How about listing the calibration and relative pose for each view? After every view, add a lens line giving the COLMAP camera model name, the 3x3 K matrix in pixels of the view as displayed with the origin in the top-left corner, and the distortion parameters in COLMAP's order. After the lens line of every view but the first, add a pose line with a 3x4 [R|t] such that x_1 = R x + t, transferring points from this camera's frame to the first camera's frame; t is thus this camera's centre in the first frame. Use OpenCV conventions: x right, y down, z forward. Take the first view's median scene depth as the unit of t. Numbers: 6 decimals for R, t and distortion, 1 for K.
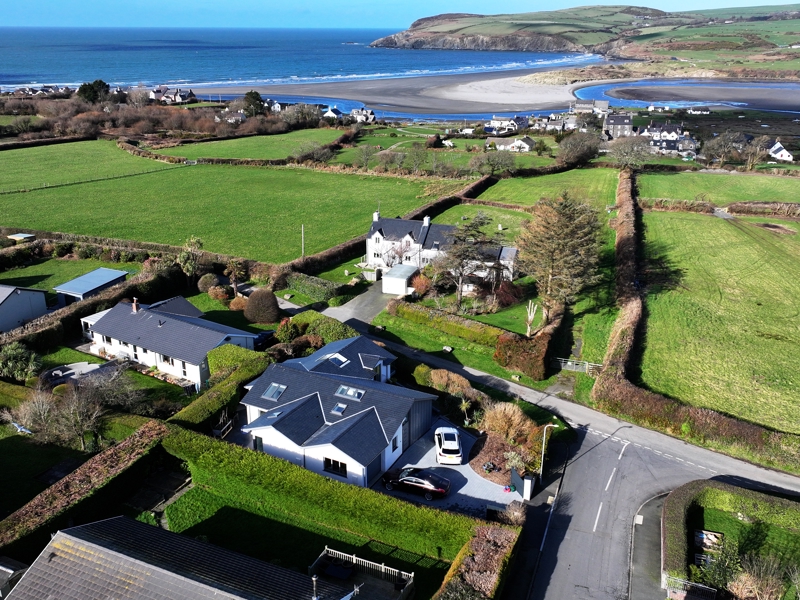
lens RADIAL K [[749.0, 0, 405.1], [0, 749.0, 296.1], [0, 0, 1]] dist [0.014692, -0.024255]
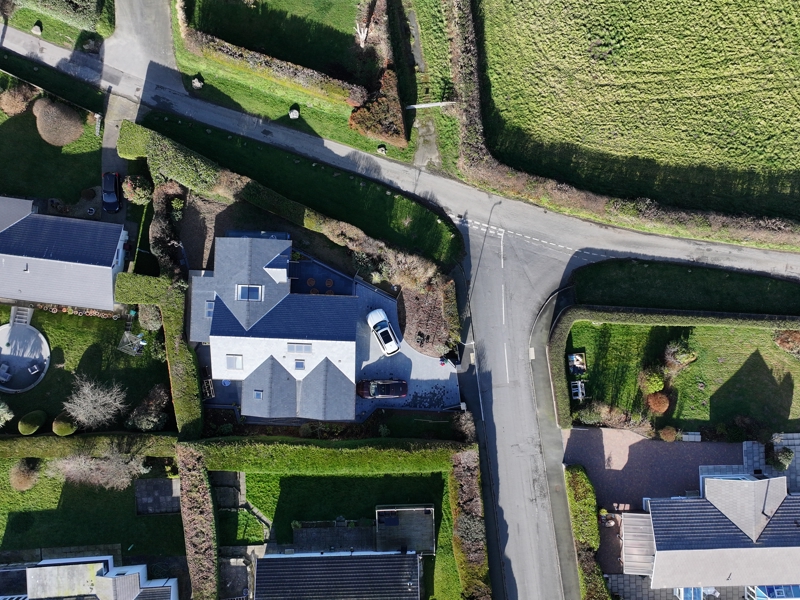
lens RADIAL K [[749.0, 0, 405.1], [0, 749.0, 296.1], [0, 0, 1]] dist [0.014692, -0.024255]
pose [[0.902068, -0.431592, -0.001344, 0.079213], [0.147385, 0.305119, 0.940840, -0.676892], [-0.405649, -0.848900, 0.338848, 0.404521]]
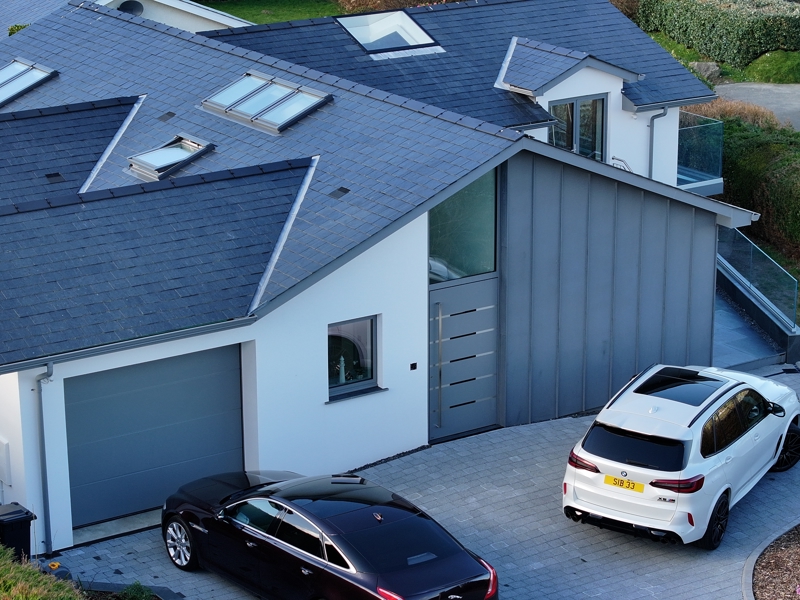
lens RADIAL K [[2143.7, 0, 400.0], [0, 2143.7, 300.0], [0, 0, 1]] dist [-0.205055, 0.428045]
pose [[0.879864, 0.134626, -0.455758, 0.142408], [-0.154650, 0.987946, -0.006733, 0.120284], [0.449358, 0.076407, 0.890078, 0.365015]]
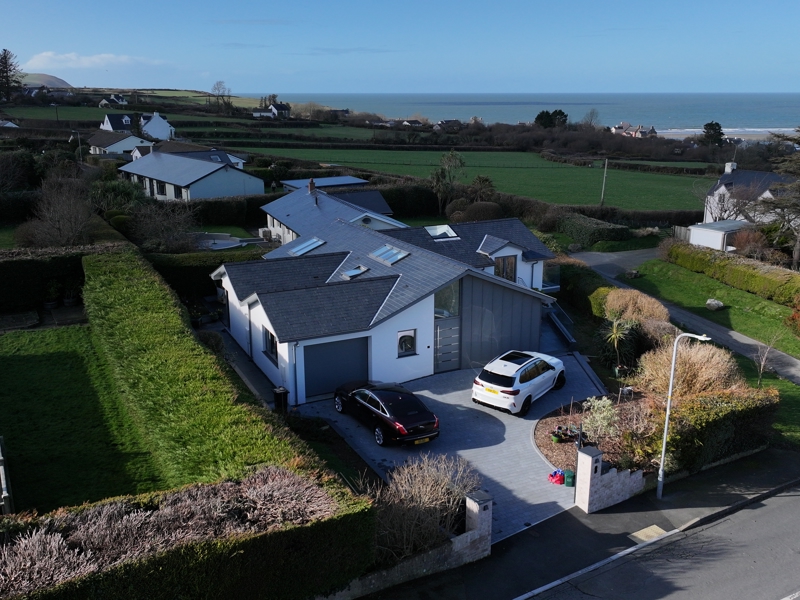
lens RADIAL K [[749.0, 0, 405.1], [0, 749.0, 296.1], [0, 0, 1]] dist [0.014692, -0.024255]
pose [[0.813527, 0.149559, -0.561966, 0.172399], [-0.194100, 0.980778, -0.019969, 0.114155], [0.548177, 0.125323, 0.826920, 0.373019]]
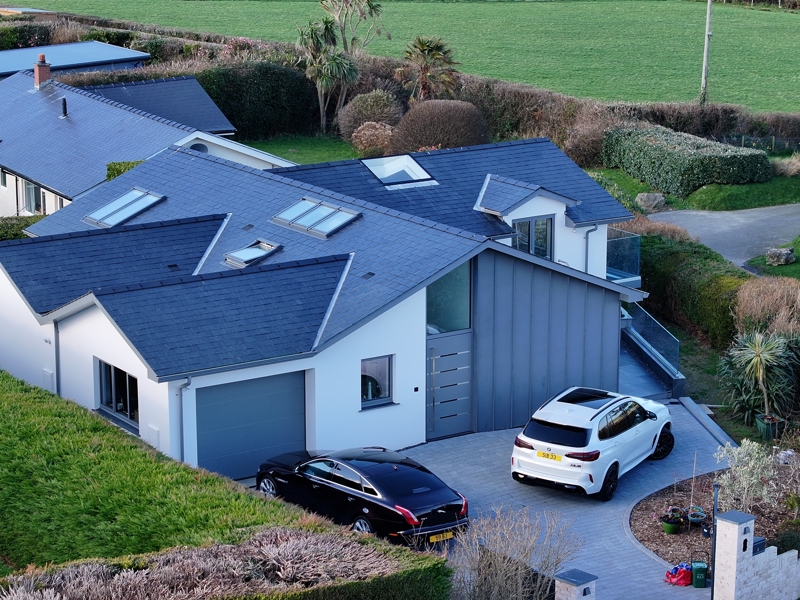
lens RADIAL K [[2143.7, 0, 400.0], [0, 2143.7, 300.0], [0, 0, 1]] dist [-0.205055, 0.428045]
pose [[0.879701, 0.109986, -0.462632, 0.222317], [-0.158755, 0.984994, -0.067702, 0.141727], [0.448244, 0.133003, 0.883961, 0.211190]]
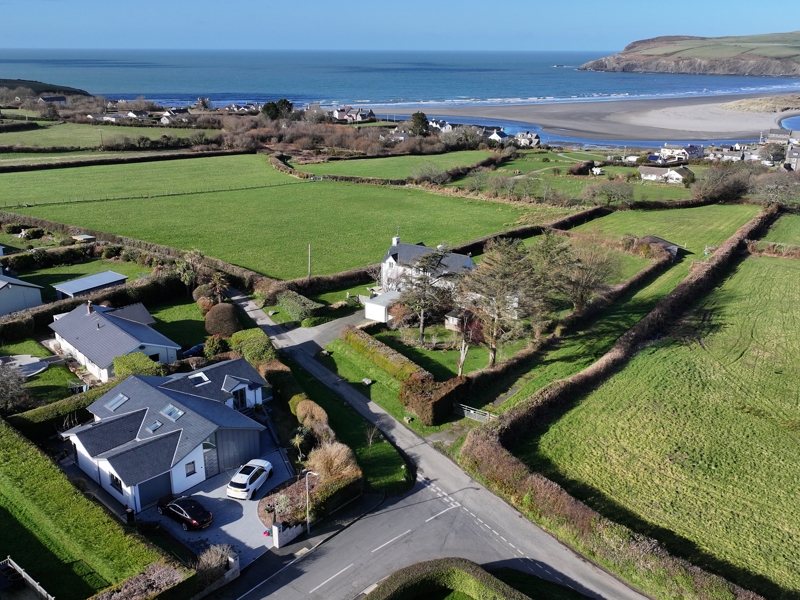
lens RADIAL K [[749.0, 0, 405.1], [0, 749.0, 296.1], [0, 0, 1]] dist [0.014692, -0.024255]
pose [[0.962379, 0.085779, -0.257817, 0.322646], [-0.092718, 0.995582, -0.014856, -0.027717], [0.255403, 0.038202, 0.966080, 0.066117]]
